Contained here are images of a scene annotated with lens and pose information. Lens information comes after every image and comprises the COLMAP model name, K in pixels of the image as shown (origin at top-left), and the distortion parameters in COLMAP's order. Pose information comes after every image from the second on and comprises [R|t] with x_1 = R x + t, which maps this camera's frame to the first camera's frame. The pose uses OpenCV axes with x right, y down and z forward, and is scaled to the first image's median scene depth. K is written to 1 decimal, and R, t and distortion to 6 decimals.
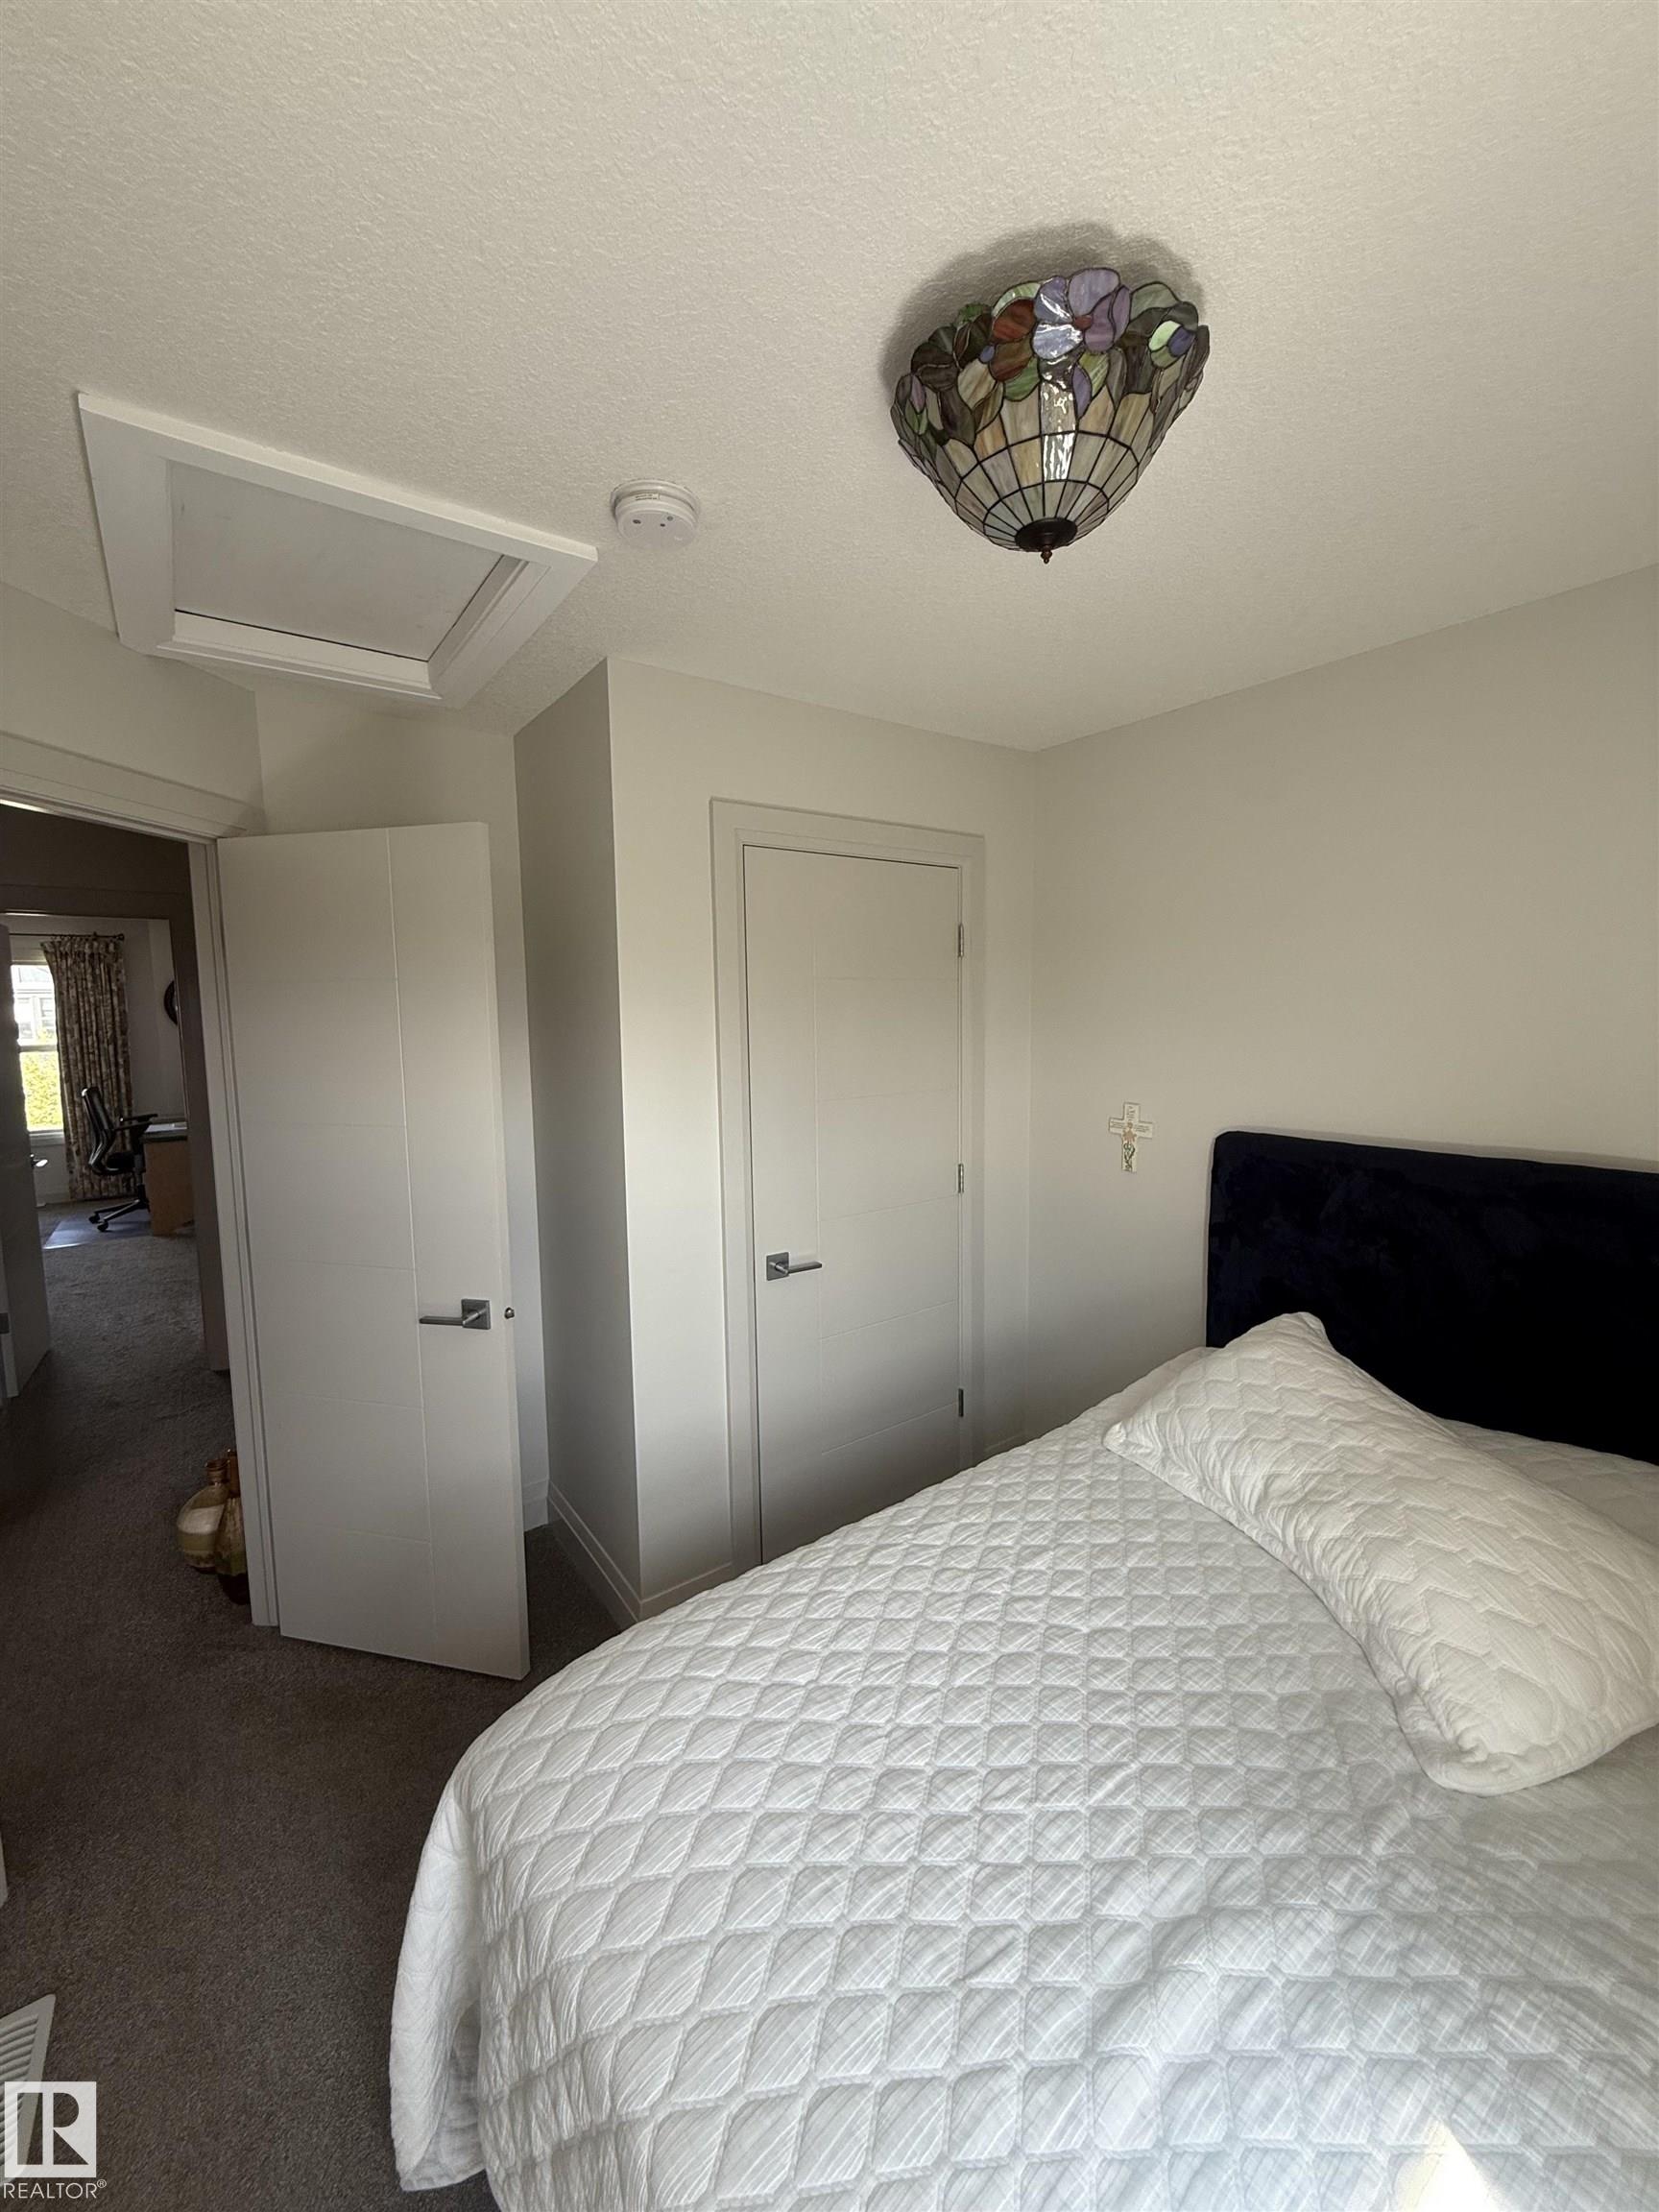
lens RADIAL K [[884.3, 0, 833.3], [0, 884.3, 1099.1], [0, 0, 1]] dist [-0.000647, 0.000034]
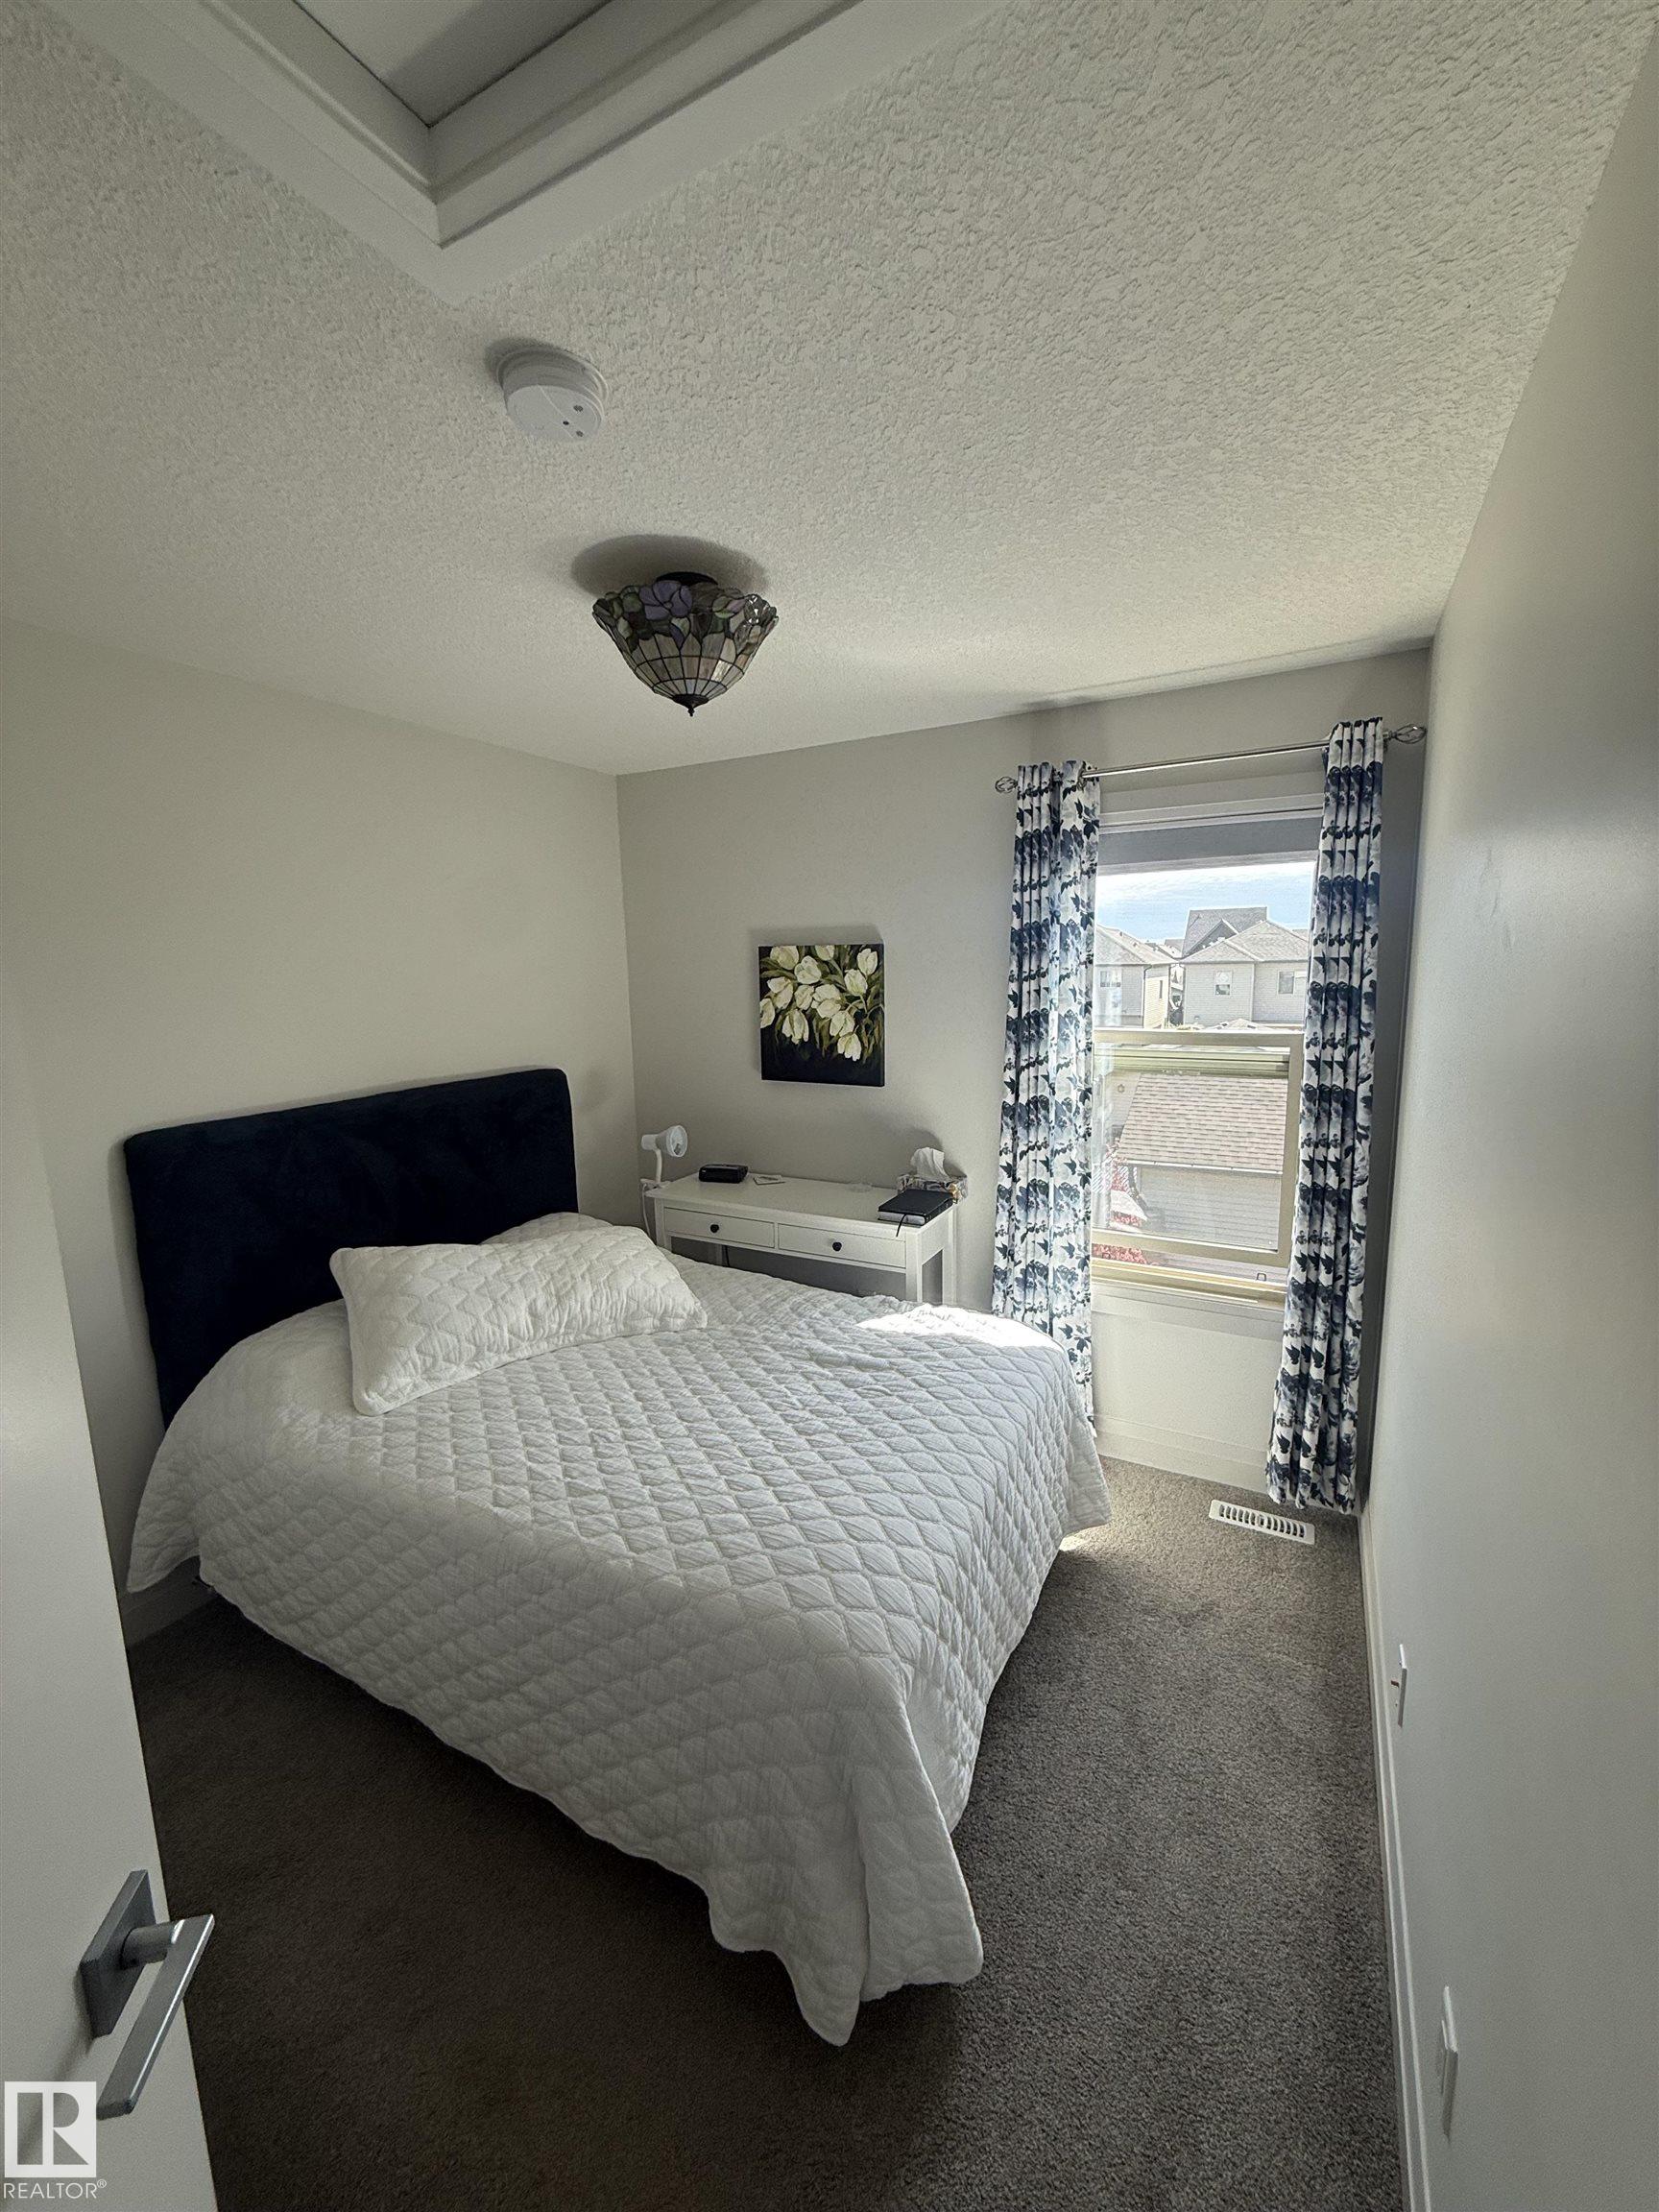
lens RADIAL K [[884.3, 0, 836.0], [0, 884.3, 1107.4], [0, 0, 1]] dist [-0.000647, 0.000034]
pose [[-0.437663, -0.124607, 0.890463, -0.750423], [0.115749, 0.974302, 0.193230, -0.090931], [-0.891658, 0.187639, -0.411993, 0.817558]]
